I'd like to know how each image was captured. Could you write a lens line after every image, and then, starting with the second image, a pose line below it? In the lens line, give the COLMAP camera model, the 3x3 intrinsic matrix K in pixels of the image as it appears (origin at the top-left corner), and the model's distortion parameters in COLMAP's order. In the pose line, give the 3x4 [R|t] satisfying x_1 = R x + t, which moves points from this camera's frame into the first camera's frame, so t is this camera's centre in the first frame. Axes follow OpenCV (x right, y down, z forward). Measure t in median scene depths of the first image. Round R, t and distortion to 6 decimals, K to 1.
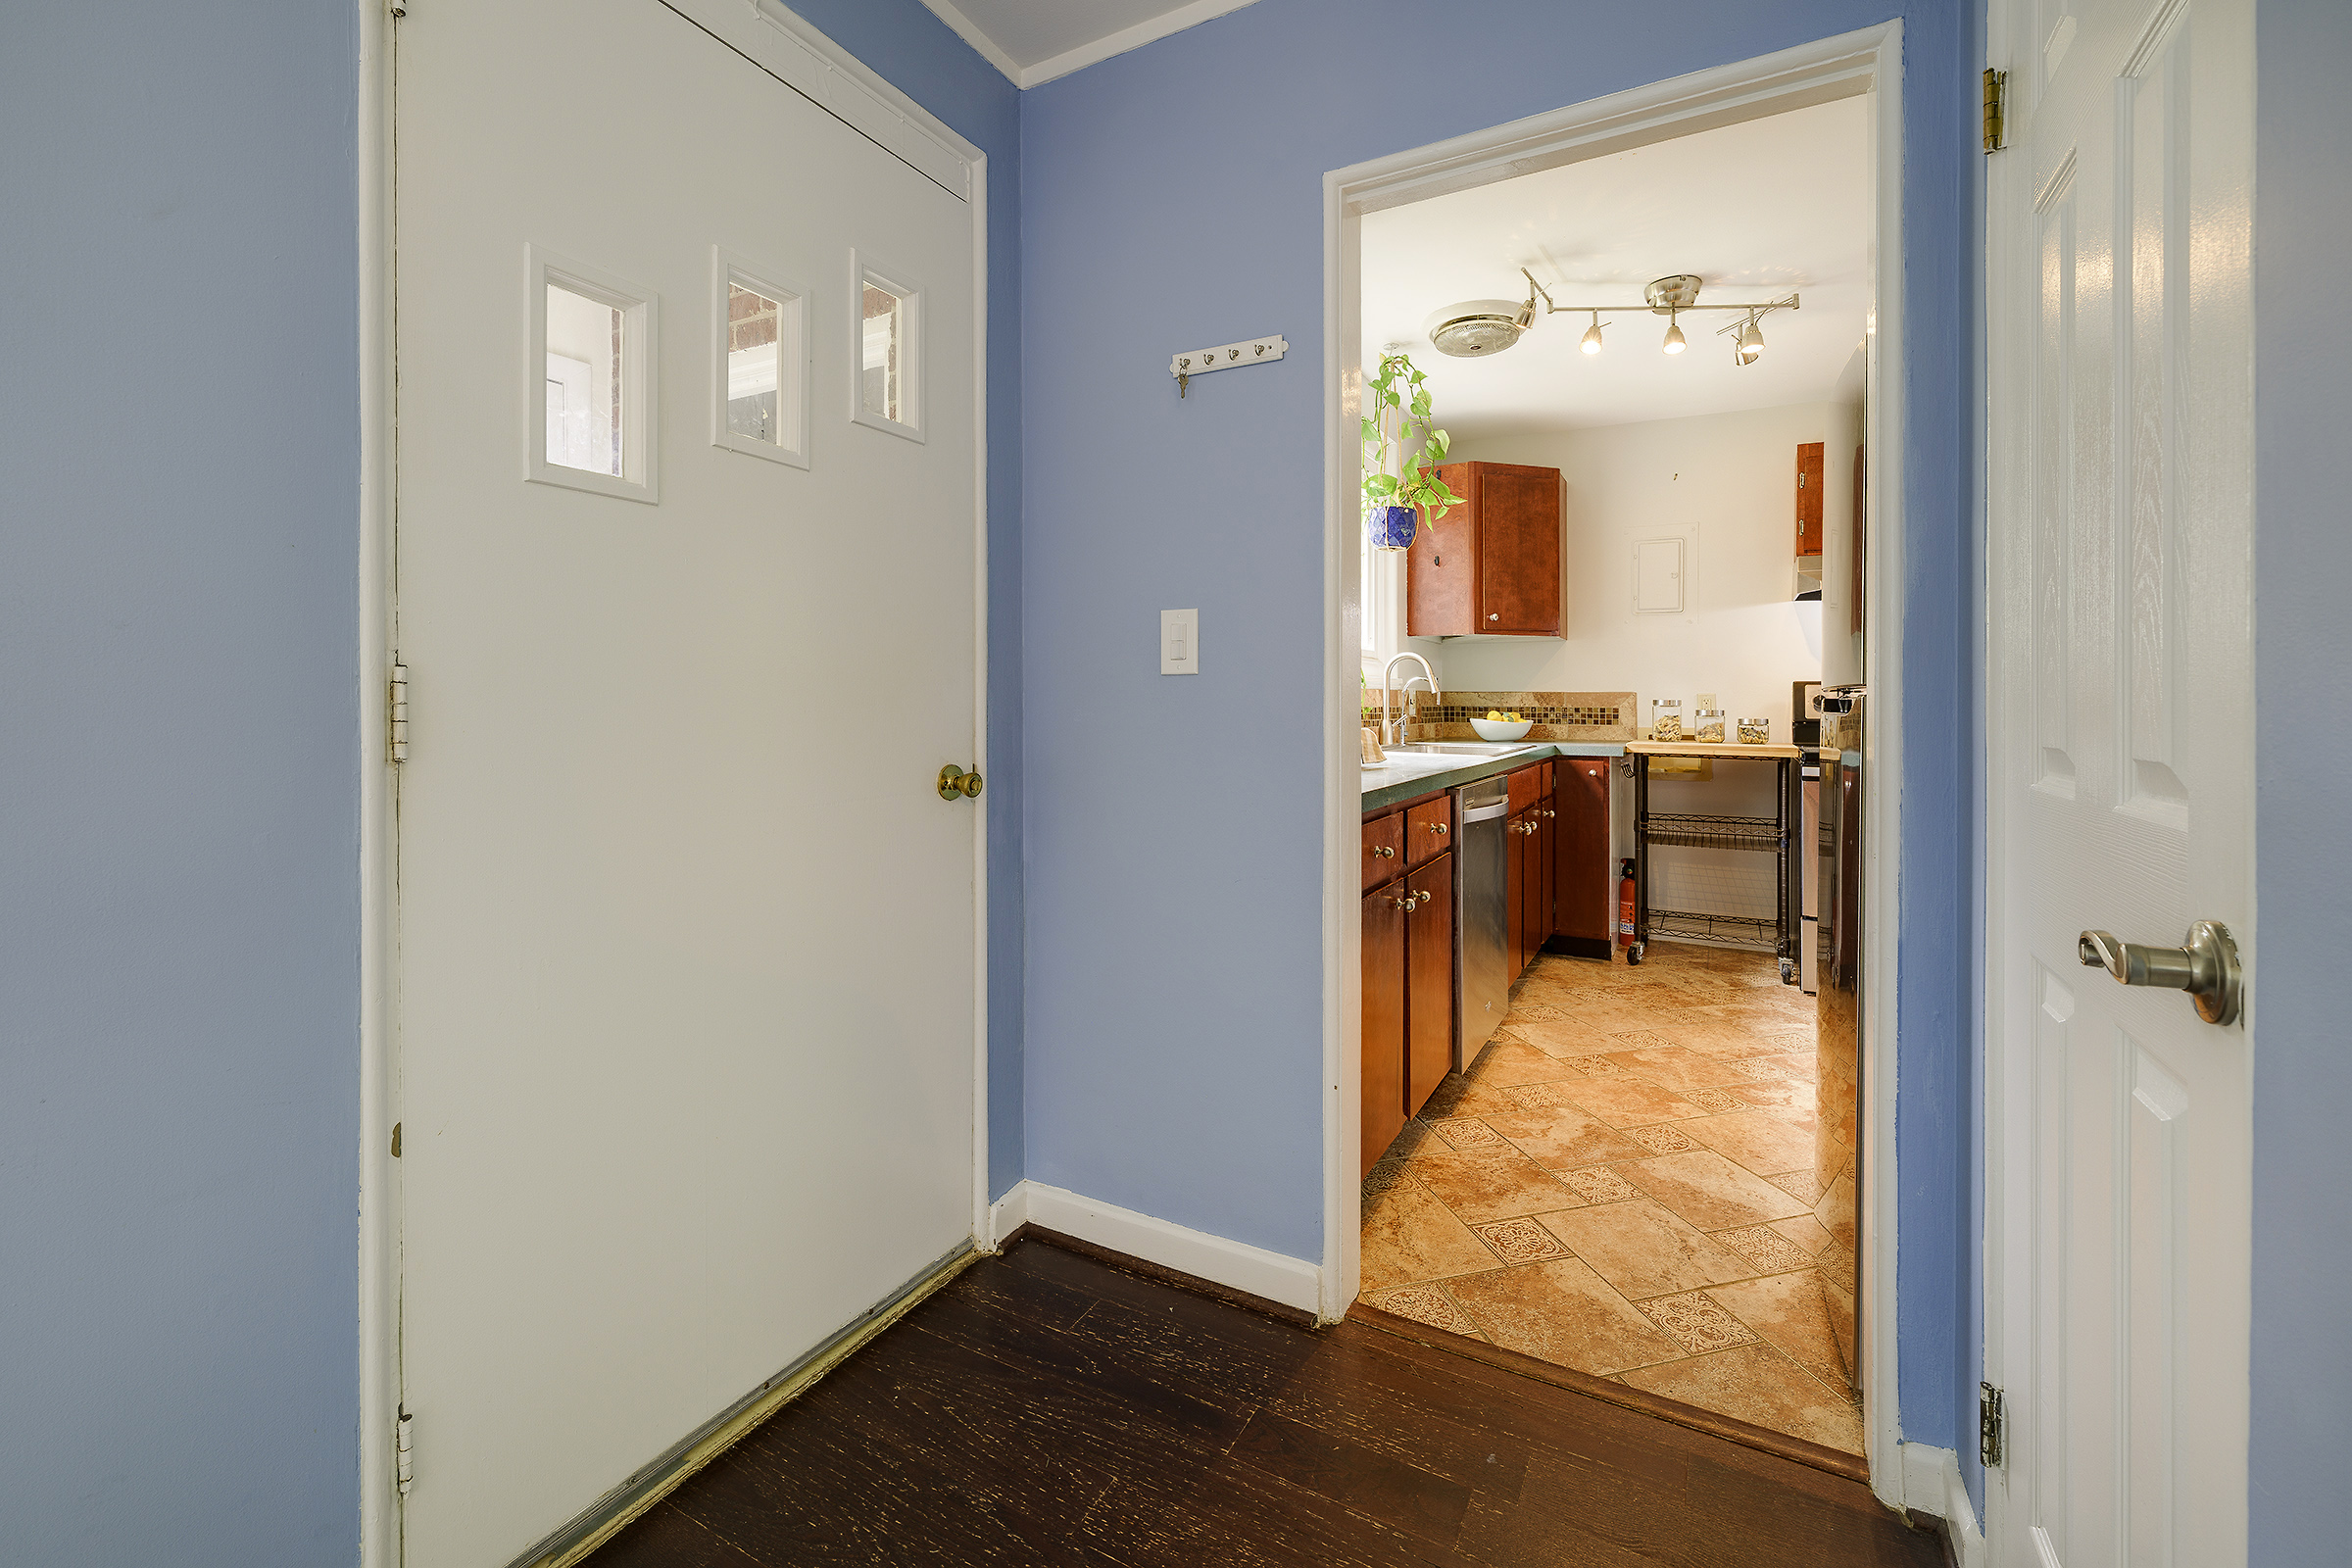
lens RADIAL K [[978.3, 0, 1165.7], [0, 978.3, 698.3], [0, 0, 1]] dist [-0.000631, 0.000478]
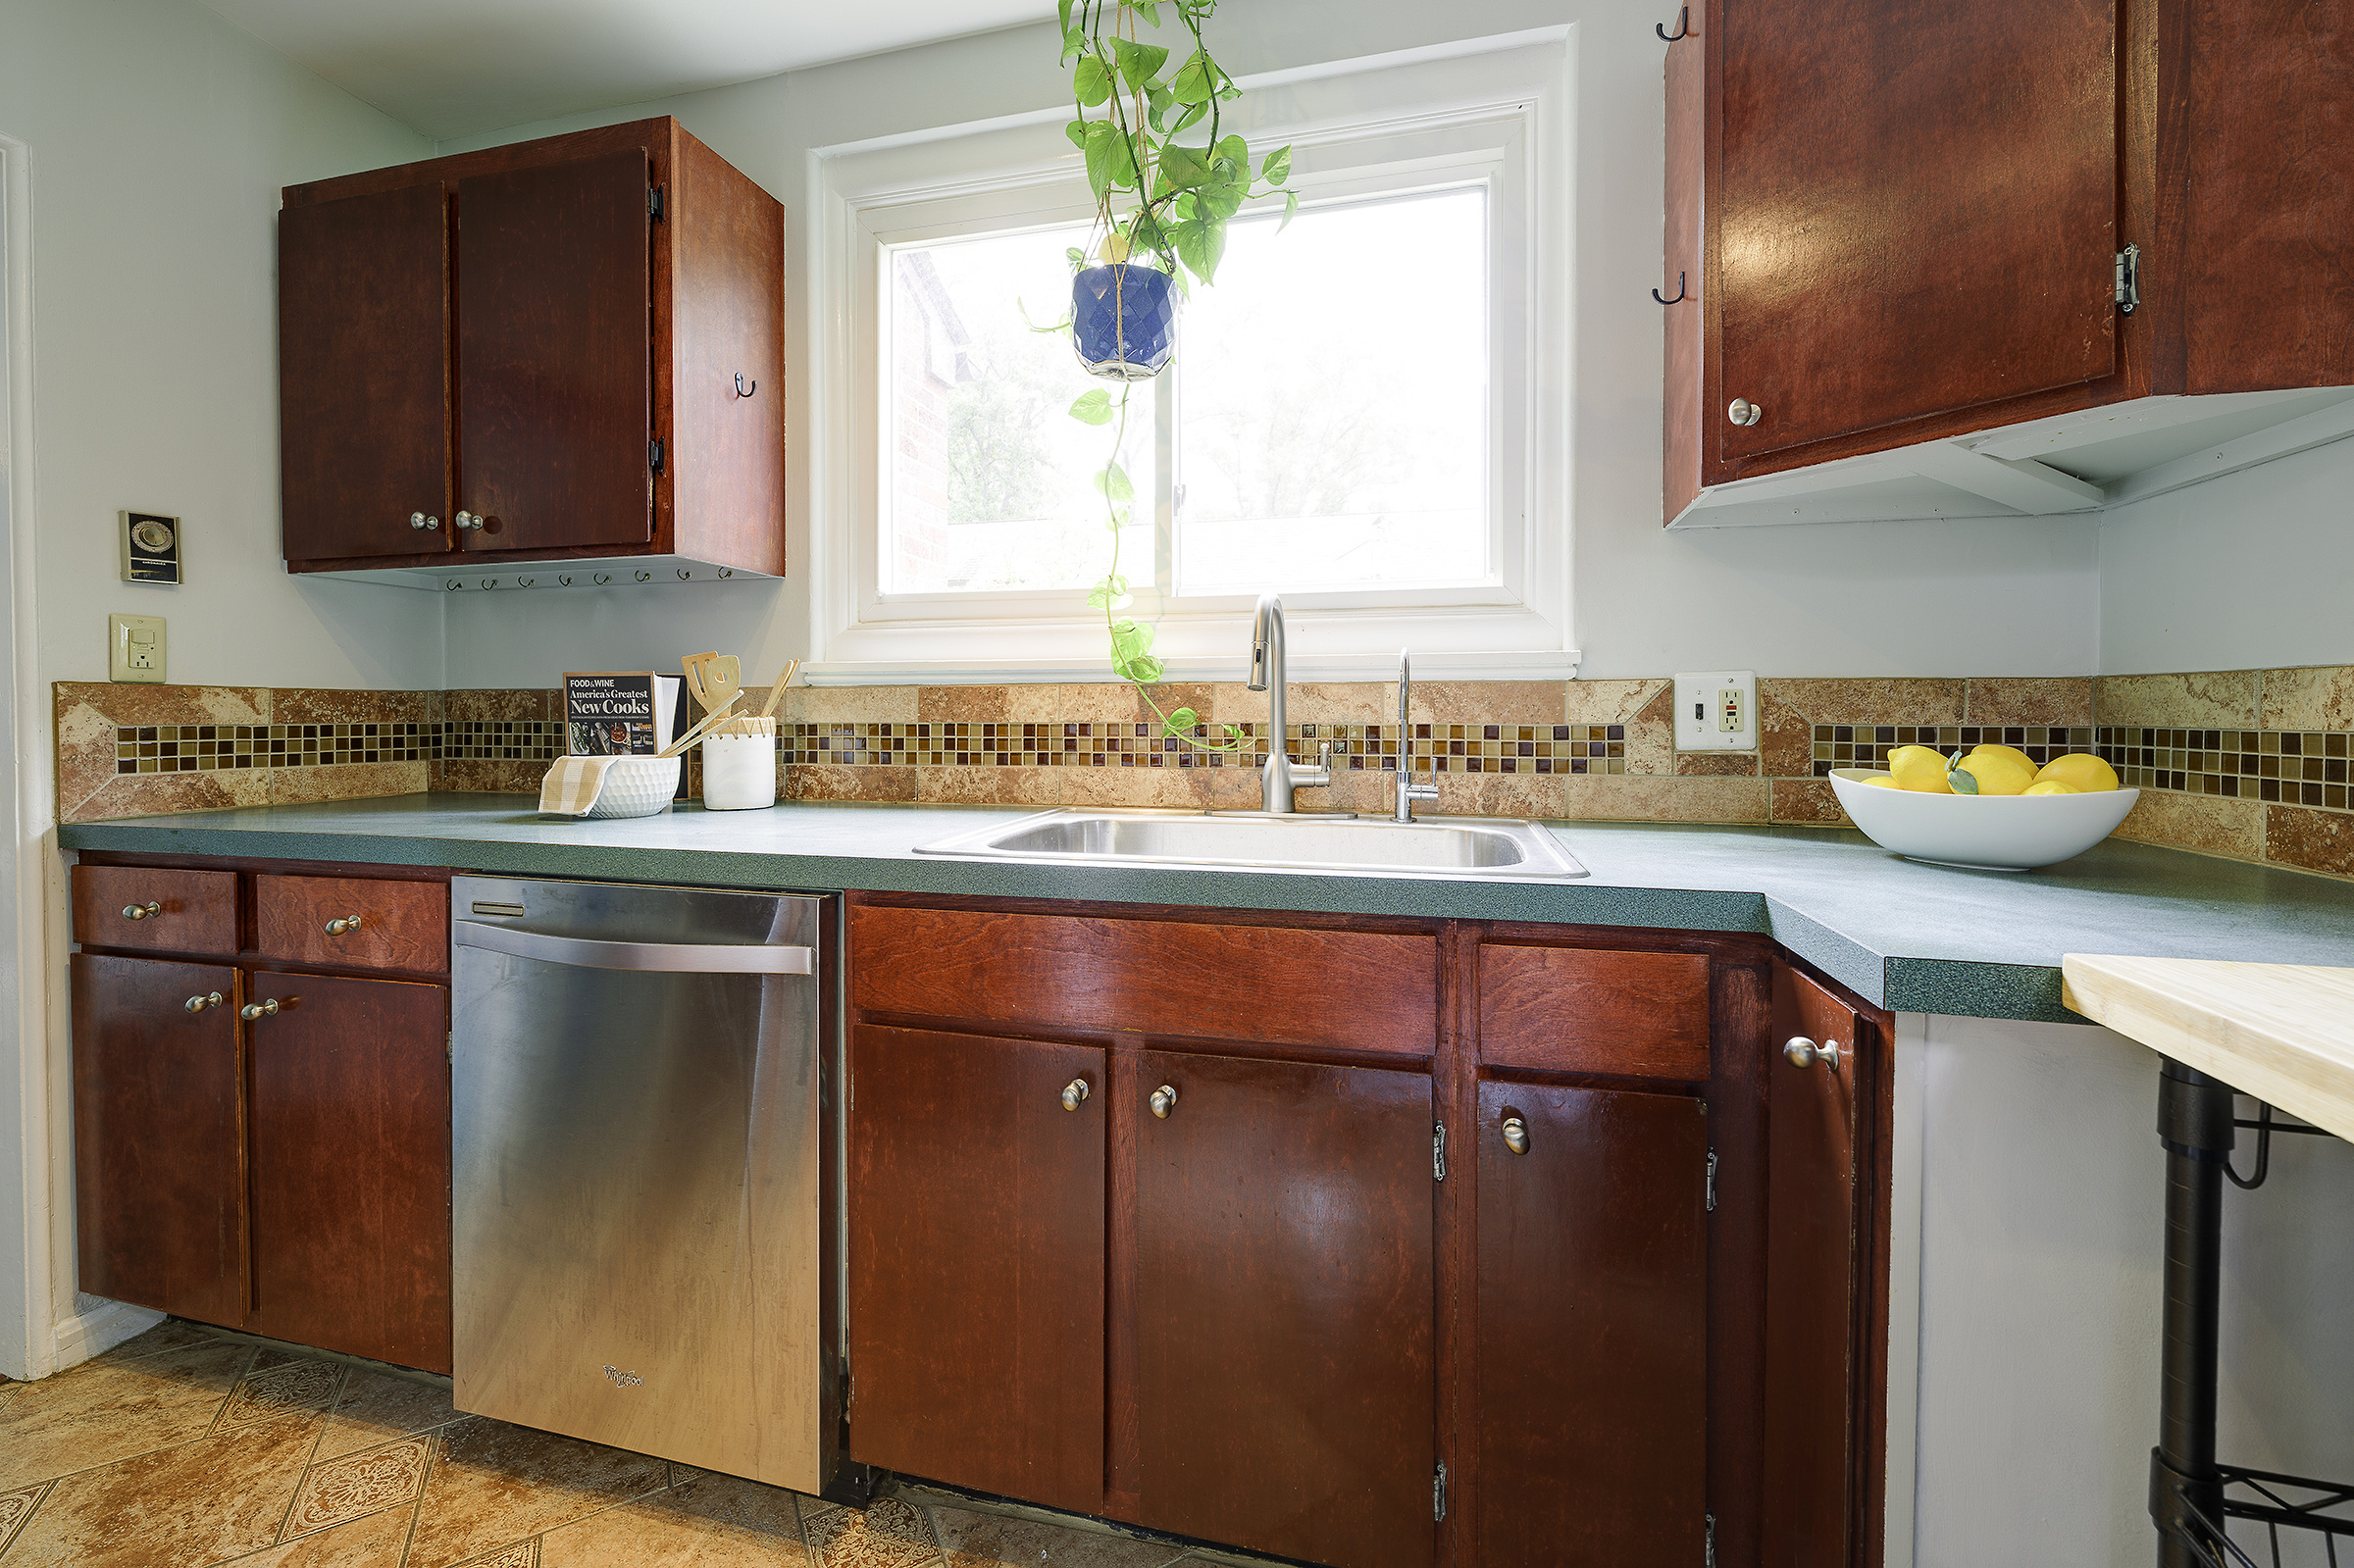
lens RADIAL K [[979.0, 0, 1213.4], [0, 979.0, 714.5], [0, 0, 1]] dist [-0.000631, 0.000478]
pose [[0.257249, 0.001264, -0.966344, 1.097800], [0.006892, 0.999971, 0.003143, 0.005100], [0.966321, -0.007469, 0.257233, 1.496361]]
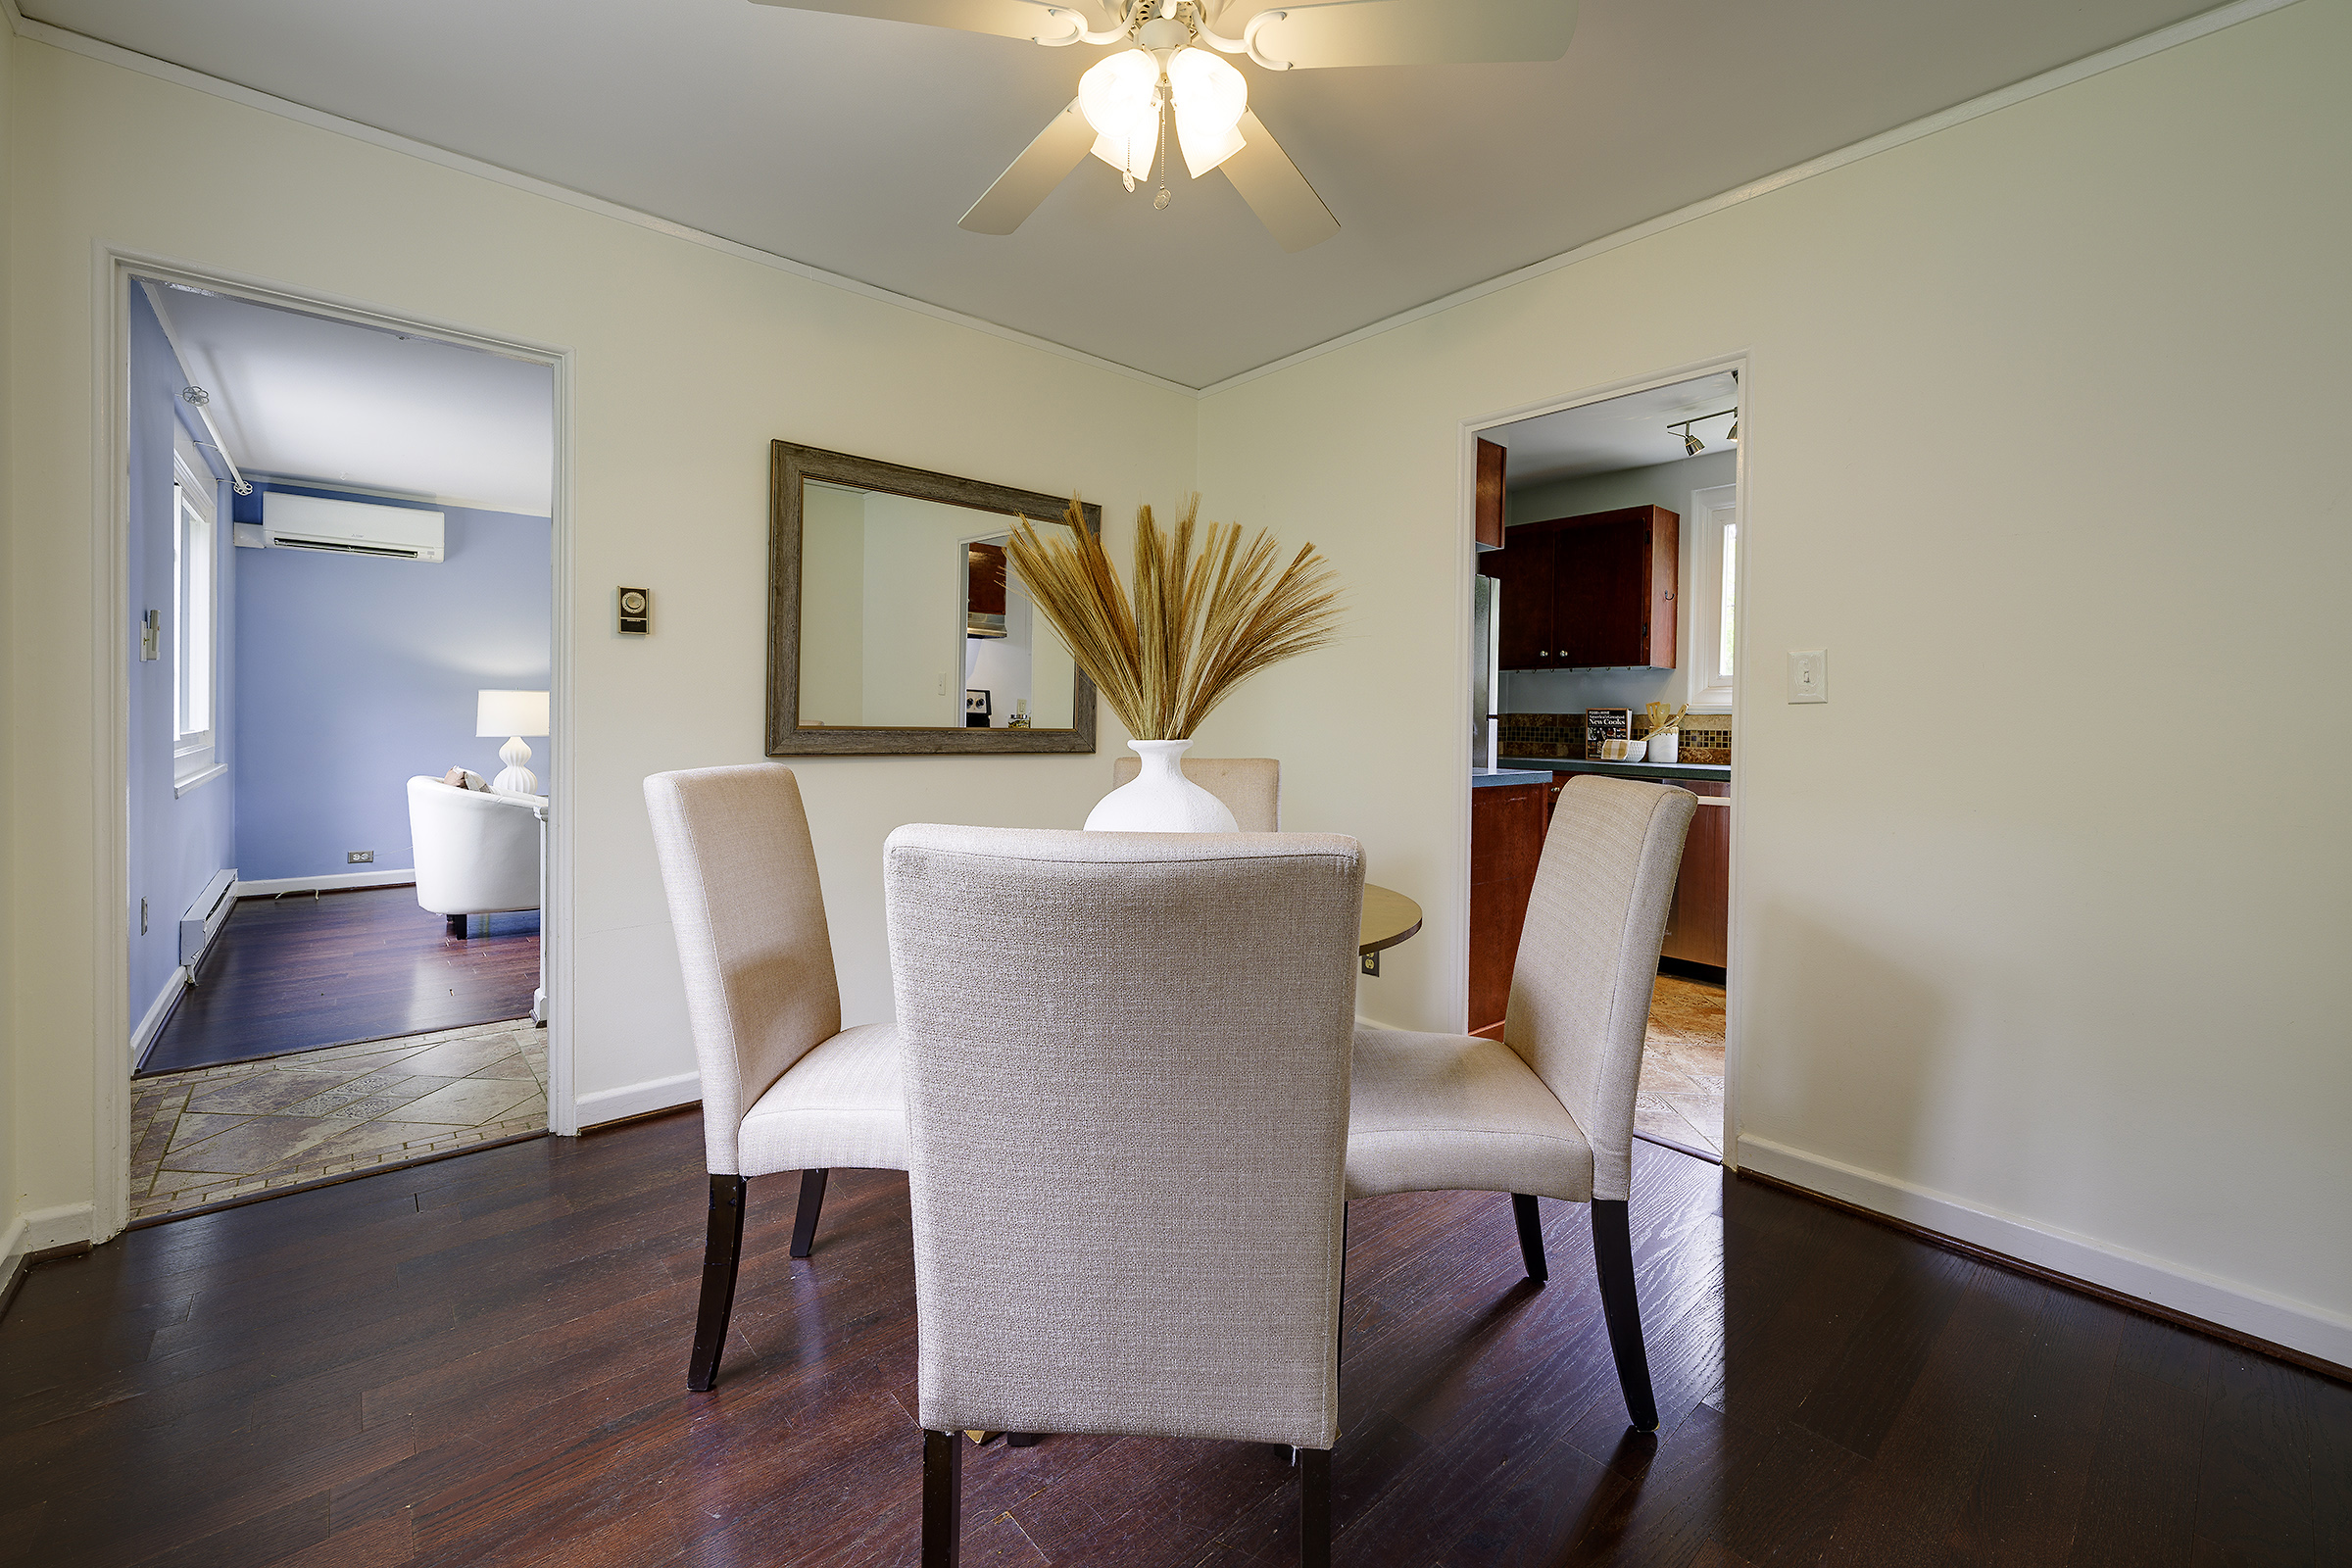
lens RADIAL K [[978.3, 0, 1200.9], [0, 978.3, 736.7], [0, 0, 1]] dist [-0.000631, 0.000478]
pose [[-0.346222, 0.003622, -0.938146, 2.530962], [-0.014096, 0.999860, 0.009063, 0.024120], [0.938047, 0.016362, -0.346122, 1.111873]]
